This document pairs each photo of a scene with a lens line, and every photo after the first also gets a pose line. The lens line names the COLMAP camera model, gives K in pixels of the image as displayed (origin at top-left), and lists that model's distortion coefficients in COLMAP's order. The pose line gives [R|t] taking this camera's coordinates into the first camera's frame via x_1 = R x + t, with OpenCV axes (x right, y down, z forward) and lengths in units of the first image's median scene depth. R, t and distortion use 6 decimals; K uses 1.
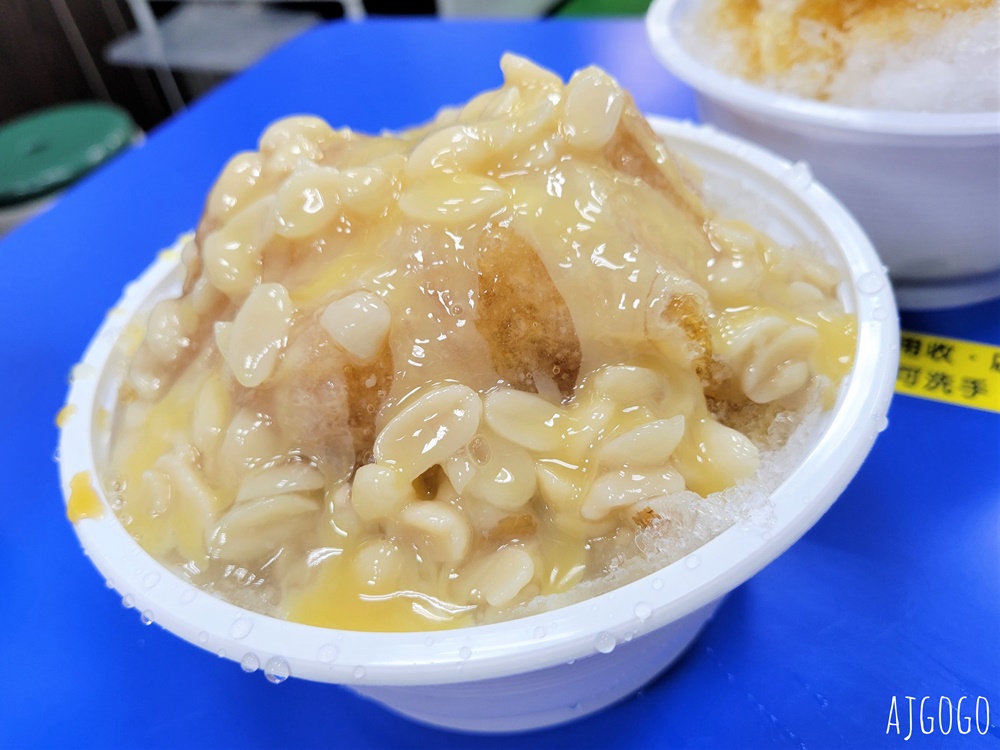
lens RADIAL K [[759.6, 0, 503.5], [0, 759.6, 435.7], [0, 0, 1]] dist [-0.001439, 0.004534]
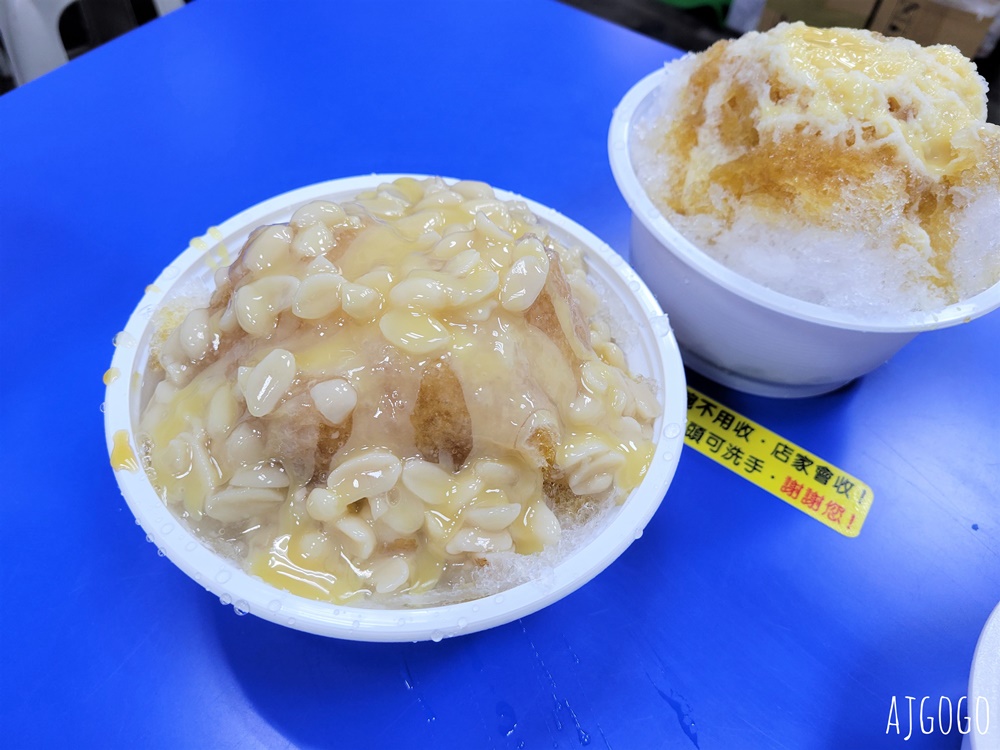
lens RADIAL K [[772.2, 0, 495.1], [0, 772.2, 384.3], [0, 0, 1]] dist [0.040228, 0.003381]
pose [[0.964650, 0.237525, 0.114157, -0.065045], [-0.254753, 0.951365, 0.173223, -0.522152], [-0.067460, -0.196181, 0.978244, -0.535434]]
